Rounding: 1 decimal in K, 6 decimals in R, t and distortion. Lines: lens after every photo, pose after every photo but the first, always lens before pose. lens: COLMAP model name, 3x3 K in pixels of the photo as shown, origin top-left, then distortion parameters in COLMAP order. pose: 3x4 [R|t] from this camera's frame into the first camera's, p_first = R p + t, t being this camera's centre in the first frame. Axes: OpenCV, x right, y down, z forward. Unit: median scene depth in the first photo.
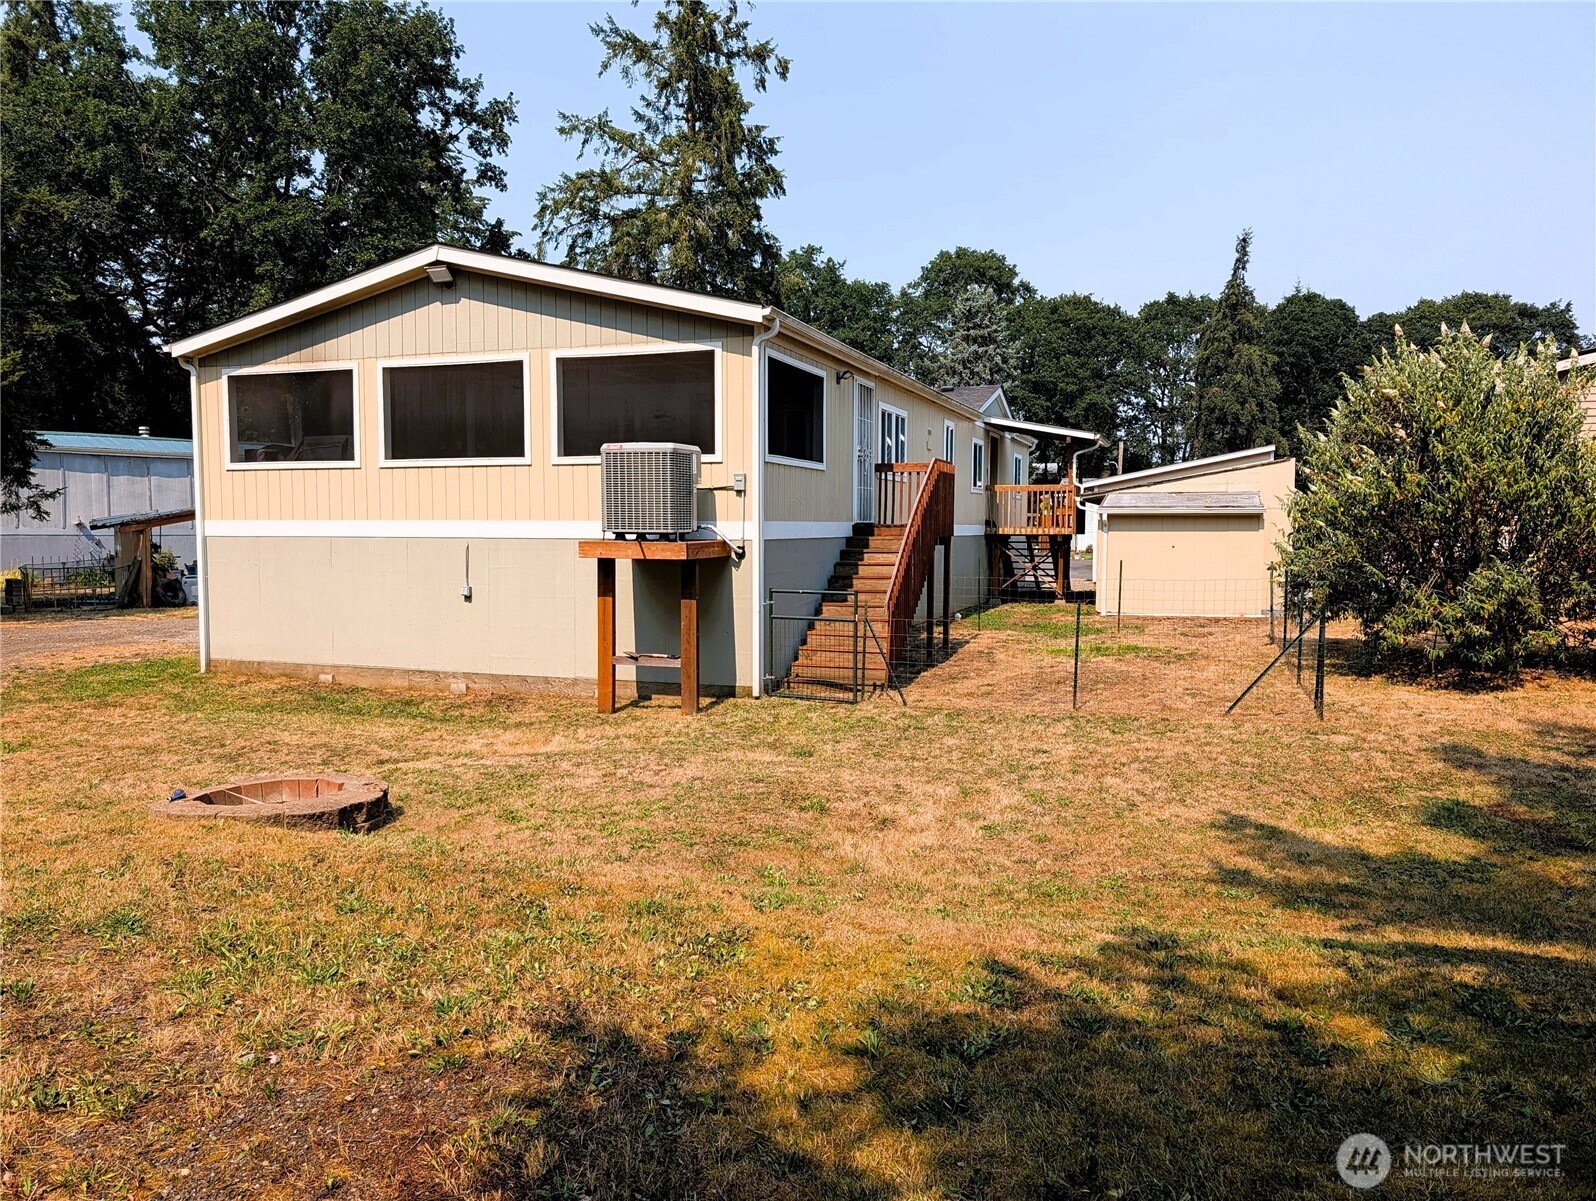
lens RADIAL K [[1118.9, 0, 798.4], [0, 1118.9, 608.1], [0, 0, 1]] dist [0.004867, -0.000034]
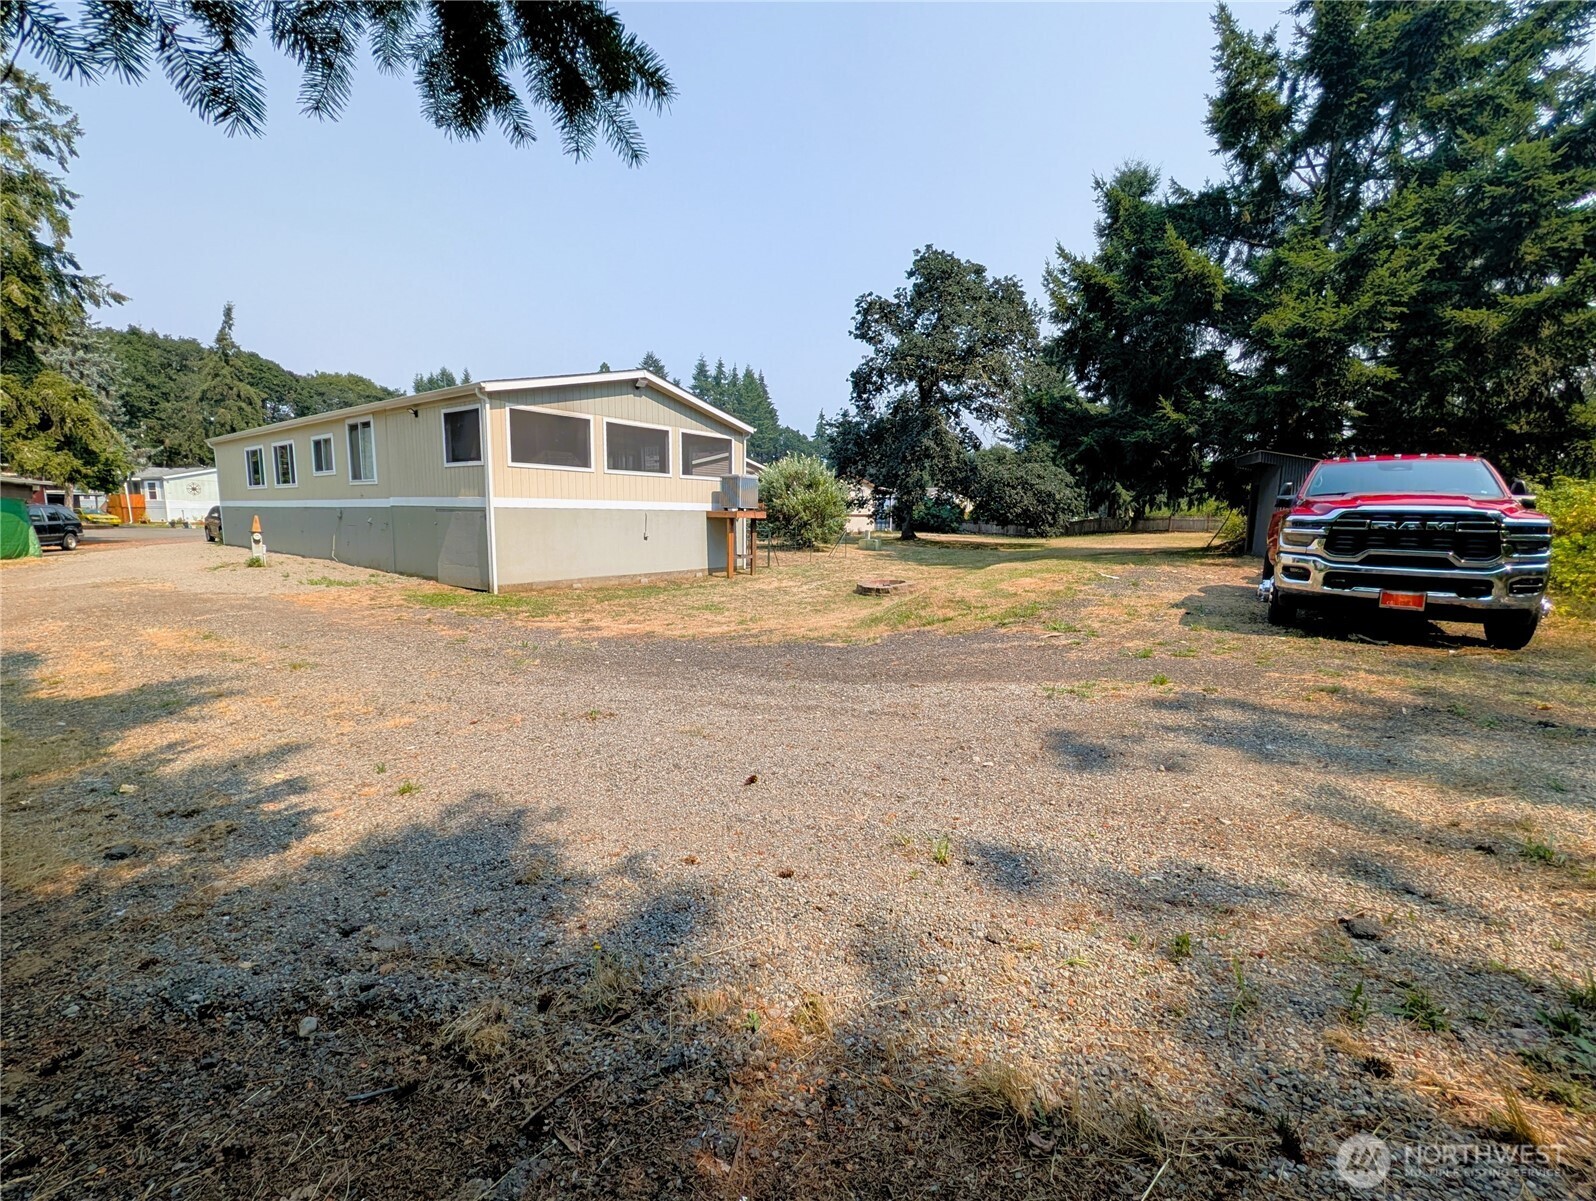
lens RADIAL K [[630.3, 0, 799.4], [0, 630.3, 595.5], [0, 0, 1]] dist [-0.000098, 0.000031]
pose [[0.305537, -0.123487, 0.944139, -1.350693], [0.062991, 0.992004, 0.109362, -0.013719], [-0.950094, 0.026058, 0.310872, 0.352328]]
